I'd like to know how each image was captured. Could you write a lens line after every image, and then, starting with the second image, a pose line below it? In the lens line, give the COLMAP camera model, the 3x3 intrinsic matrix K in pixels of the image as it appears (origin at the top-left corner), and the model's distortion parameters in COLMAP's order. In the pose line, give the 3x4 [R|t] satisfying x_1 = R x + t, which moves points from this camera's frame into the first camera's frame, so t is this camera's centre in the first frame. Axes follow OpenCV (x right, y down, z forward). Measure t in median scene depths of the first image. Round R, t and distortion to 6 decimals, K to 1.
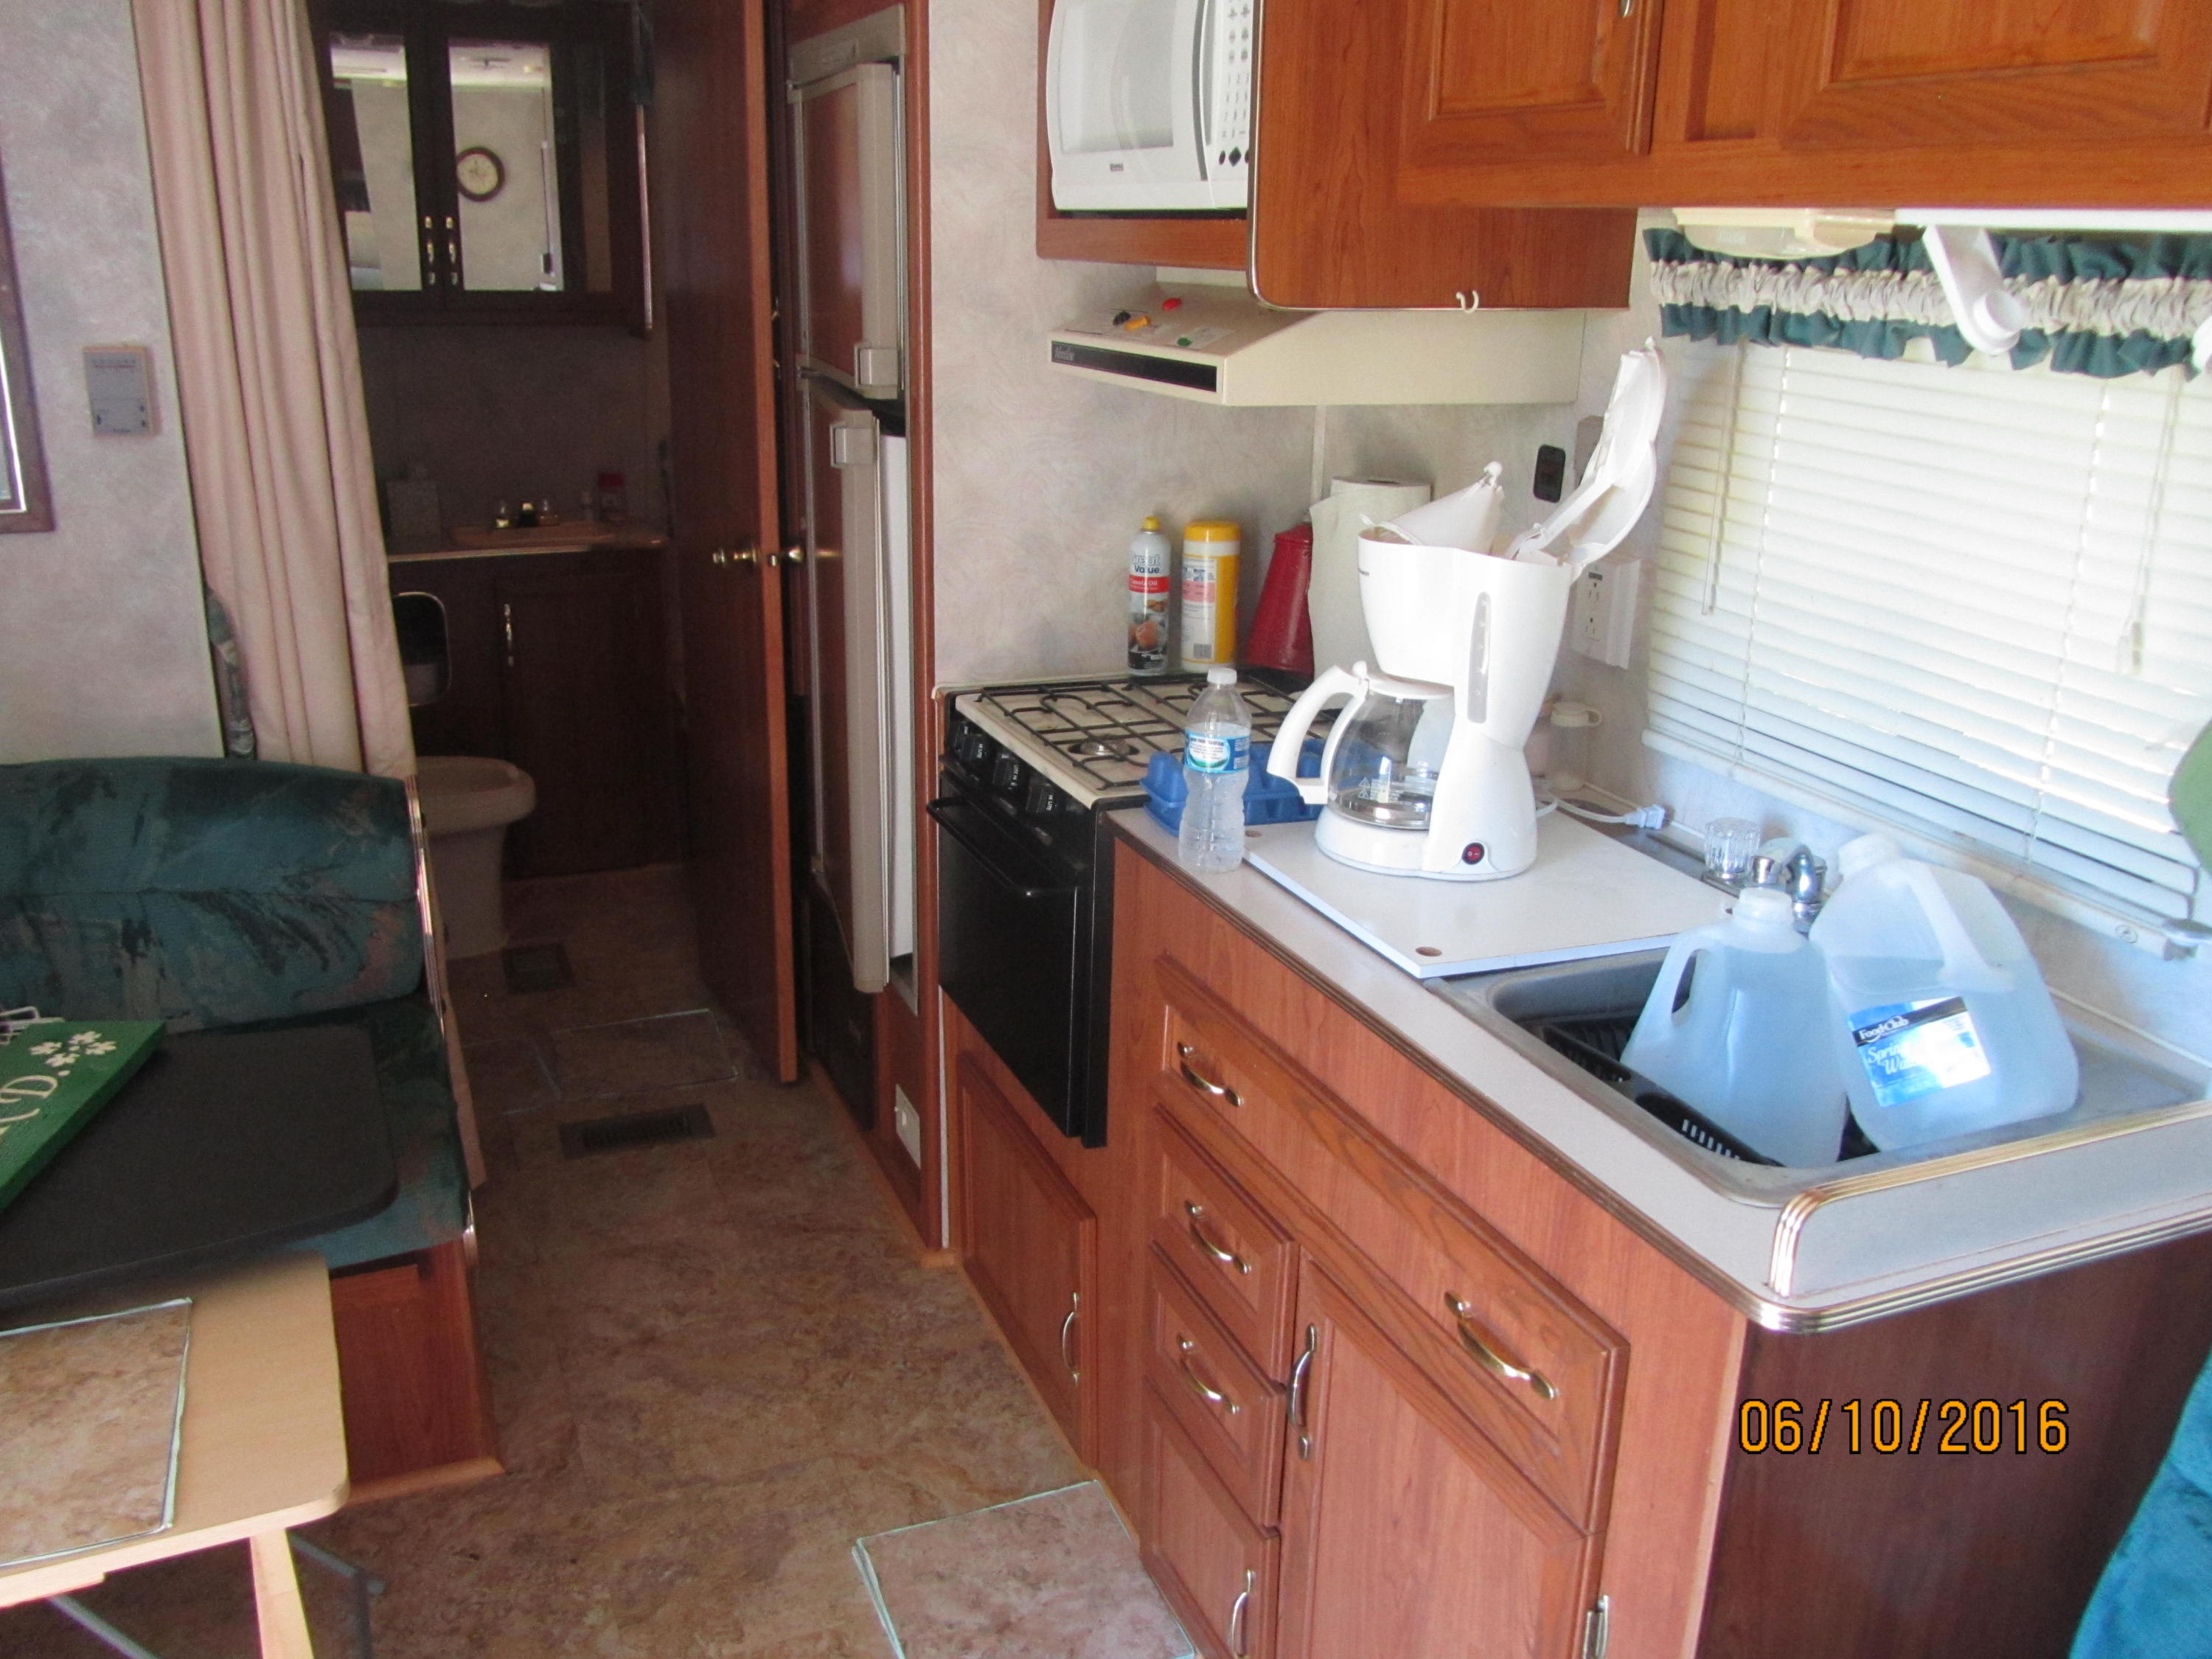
lens RADIAL K [[1817.5, 0, 1105.0], [0, 1817.5, 828.4], [0, 0, 1]] dist [-0.049231, 0.018321]
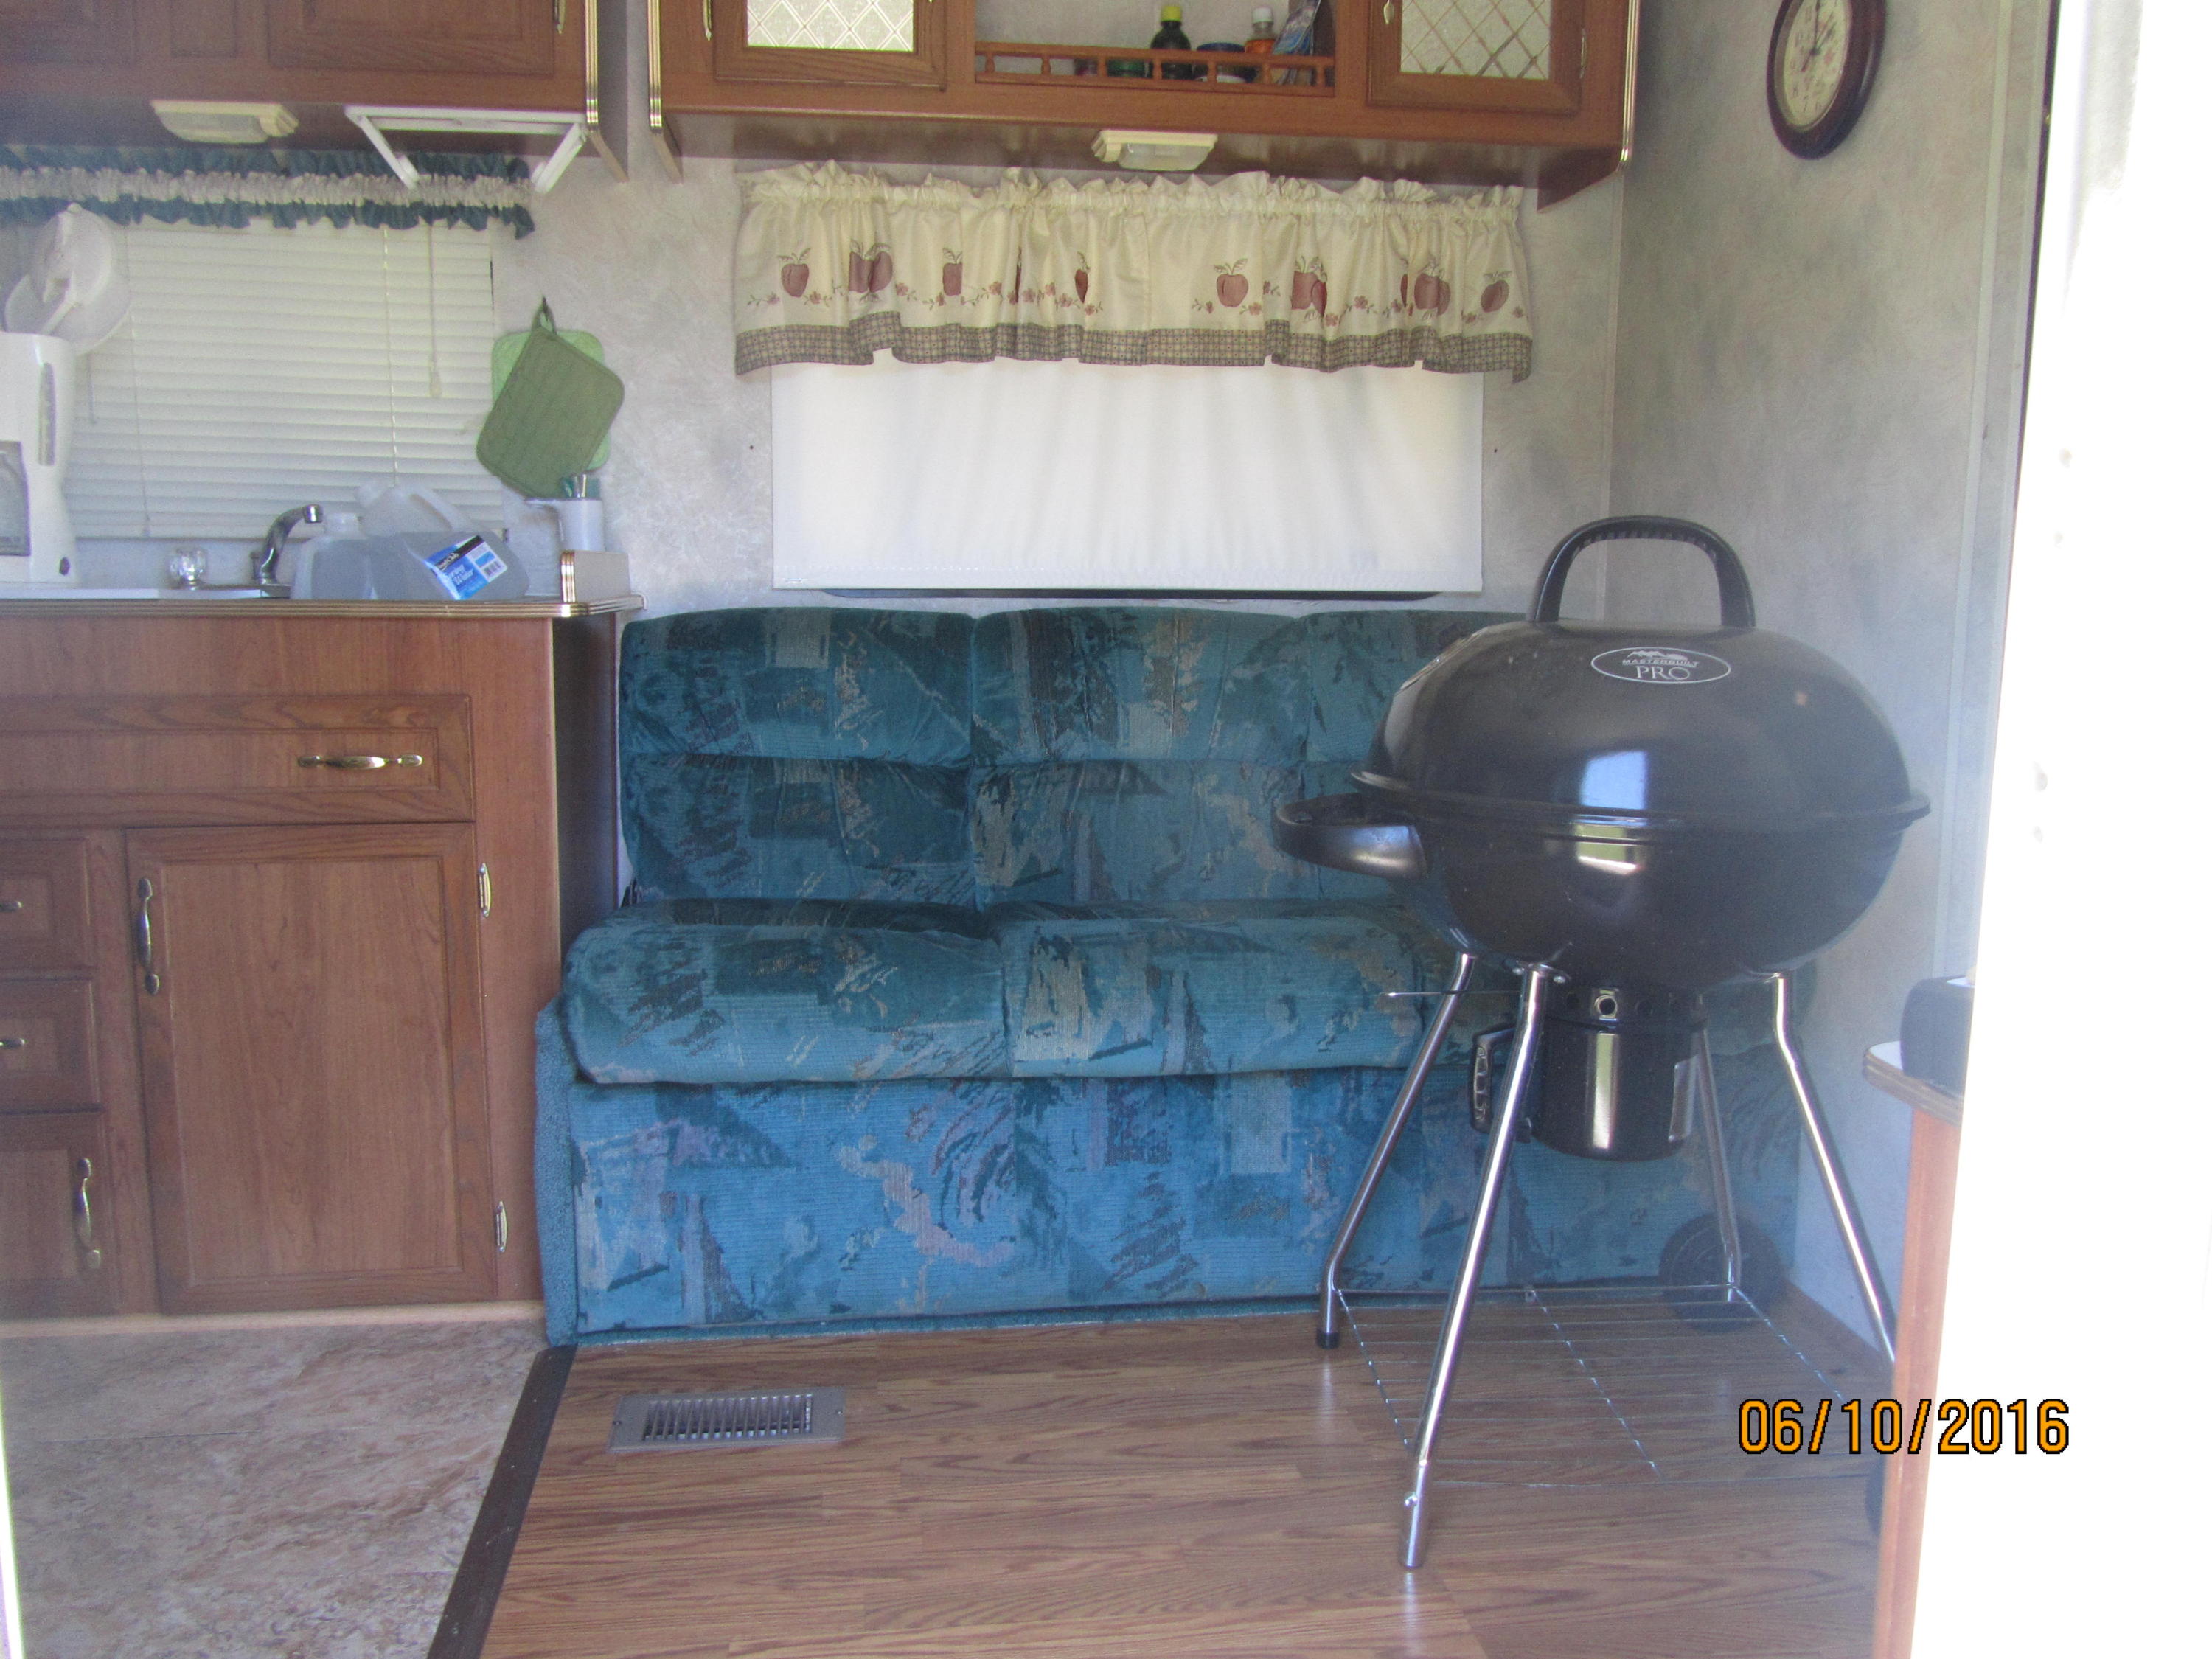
lens RADIAL K [[1817.5, 0, 1113.8], [0, 1817.5, 830.3], [0, 0, 1]] dist [-0.049231, 0.018321]
pose [[0.276499, -0.175412, 0.944870, -1.080875], [0.291203, 0.952269, 0.091570, 0.378816], [-0.915832, 0.249830, 0.314382, -0.109390]]
